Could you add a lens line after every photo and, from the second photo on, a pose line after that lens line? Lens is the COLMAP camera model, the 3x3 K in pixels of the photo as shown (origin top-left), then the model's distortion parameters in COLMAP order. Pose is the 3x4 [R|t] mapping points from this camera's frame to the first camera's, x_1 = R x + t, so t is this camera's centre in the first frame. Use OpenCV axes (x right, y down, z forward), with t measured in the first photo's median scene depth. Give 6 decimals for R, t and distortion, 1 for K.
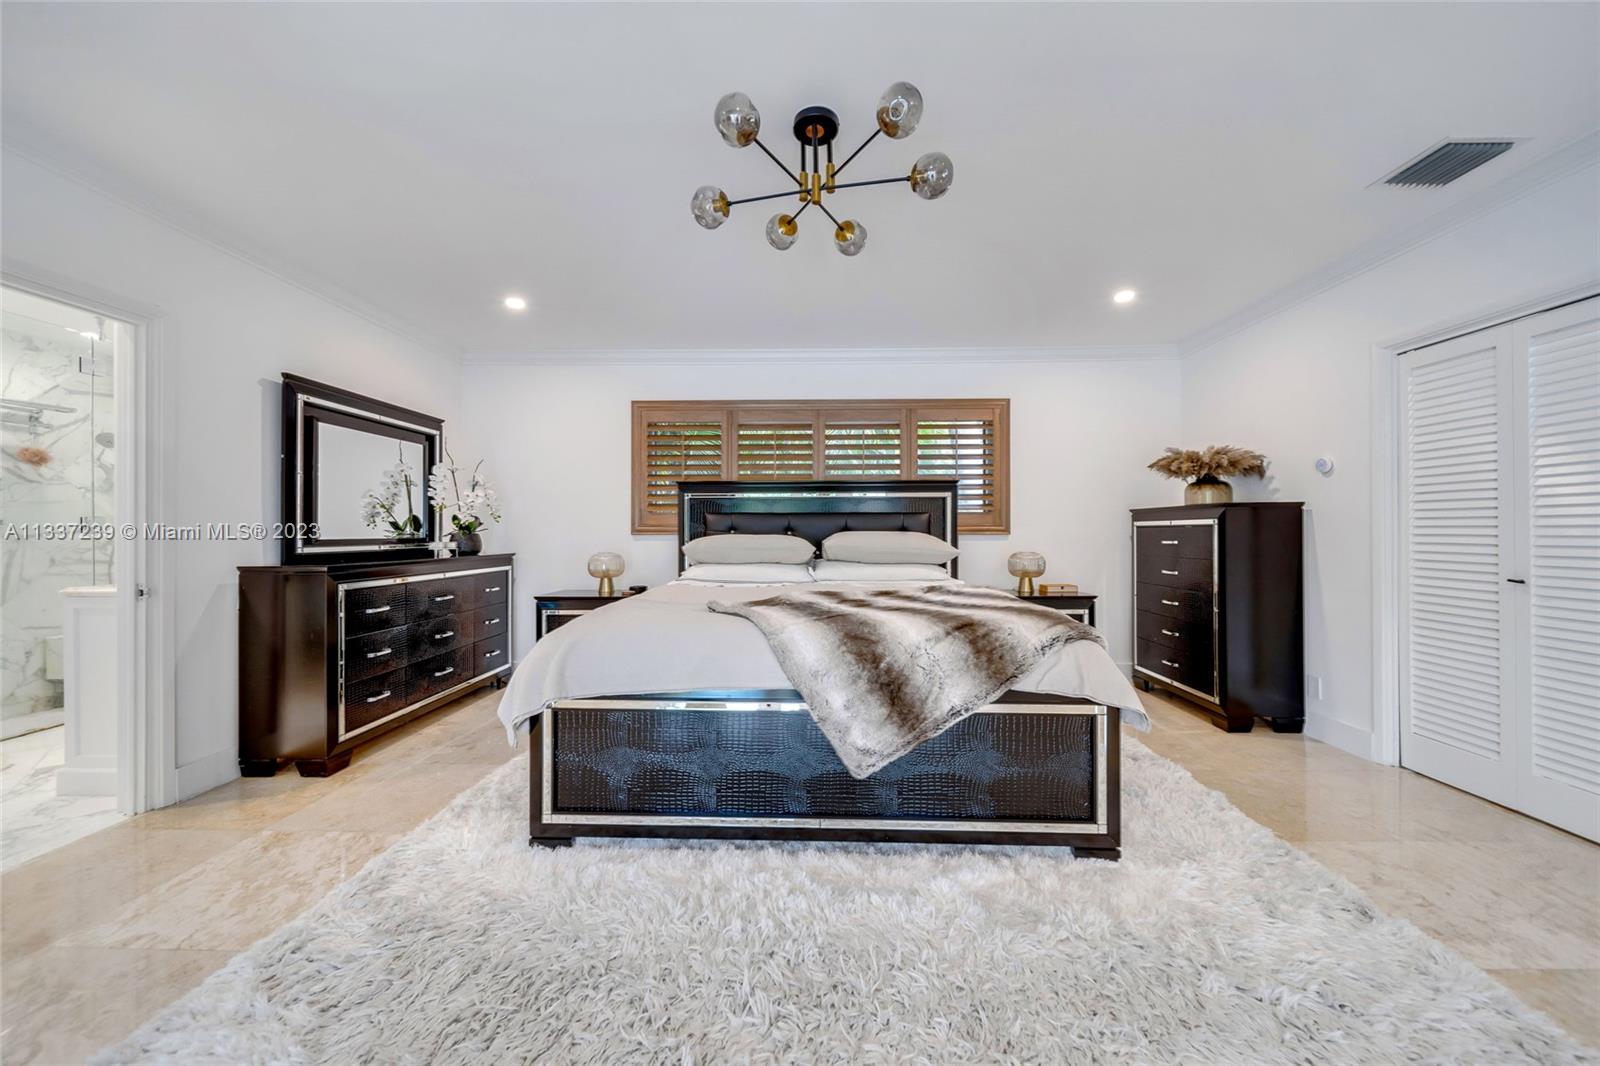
lens RADIAL K [[550.5, 0, 823.8], [0, 550.5, 525.0], [0, 0, 1]] dist [0.007548, -0.000020]
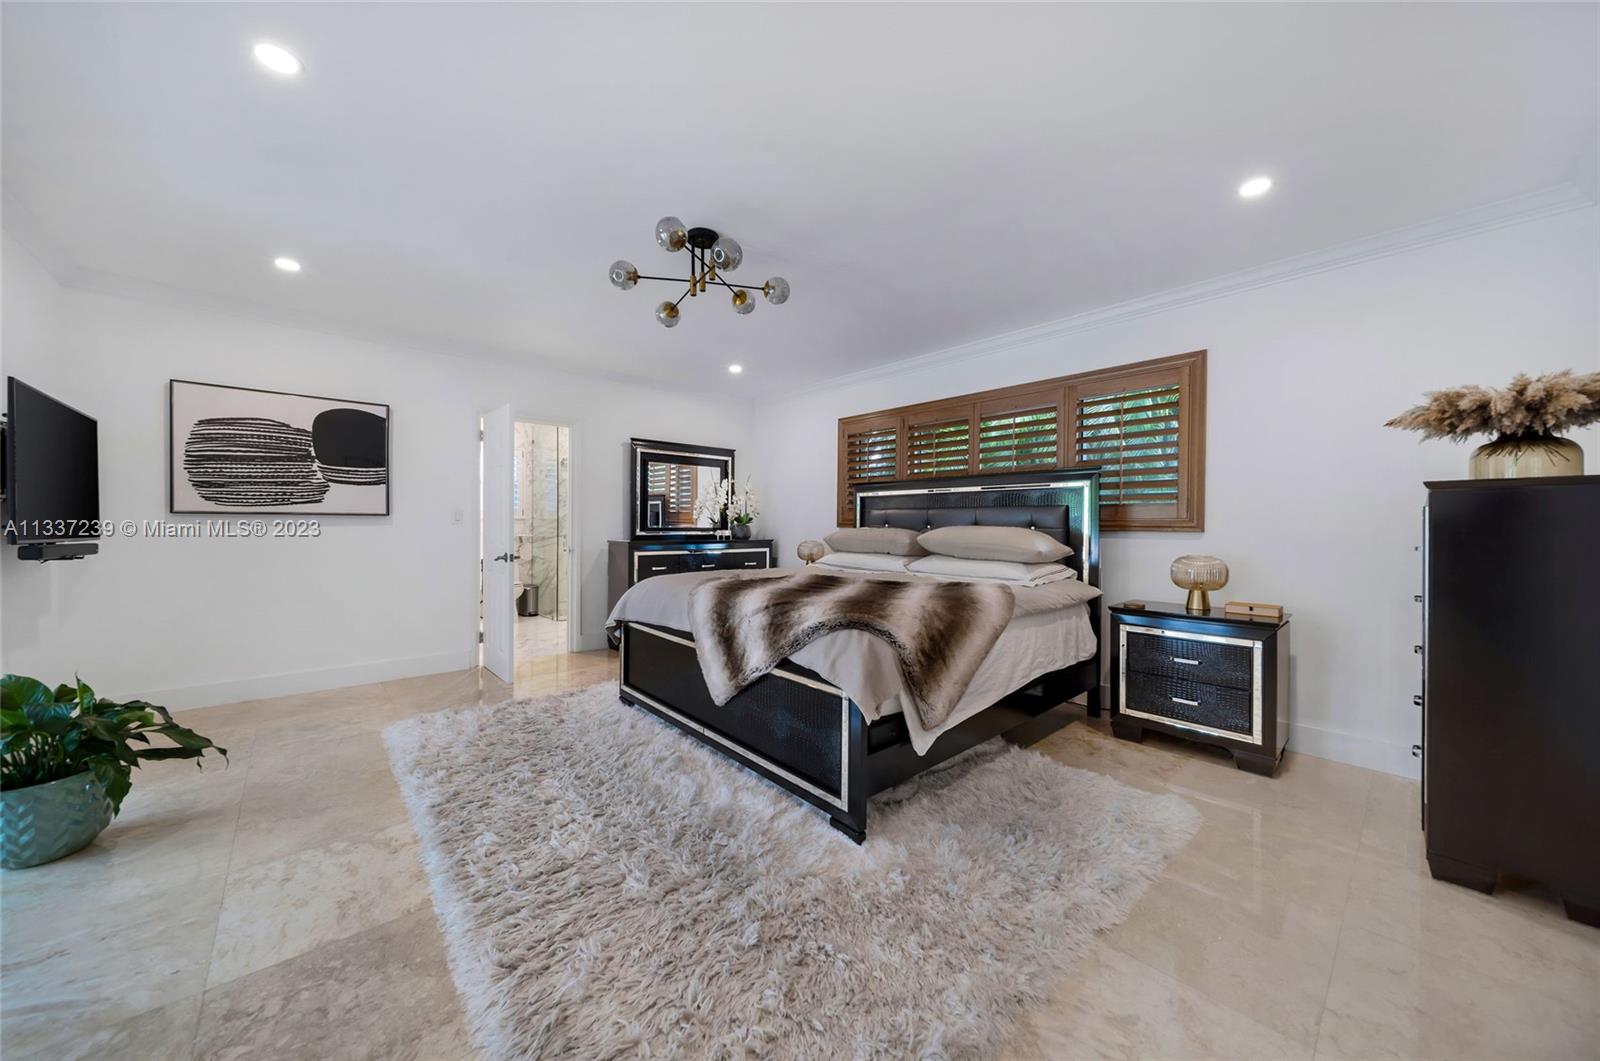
lens RADIAL K [[624.4, 0, 924.2], [0, 624.4, 525.9], [0, 0, 1]] dist [-0.018466, 0.000006]
pose [[0.705025, 0.006866, -0.709149, 0.827812], [0.001034, 0.999942, 0.010710, 0.000084], [0.709182, -0.008284, 0.704977, 0.156120]]
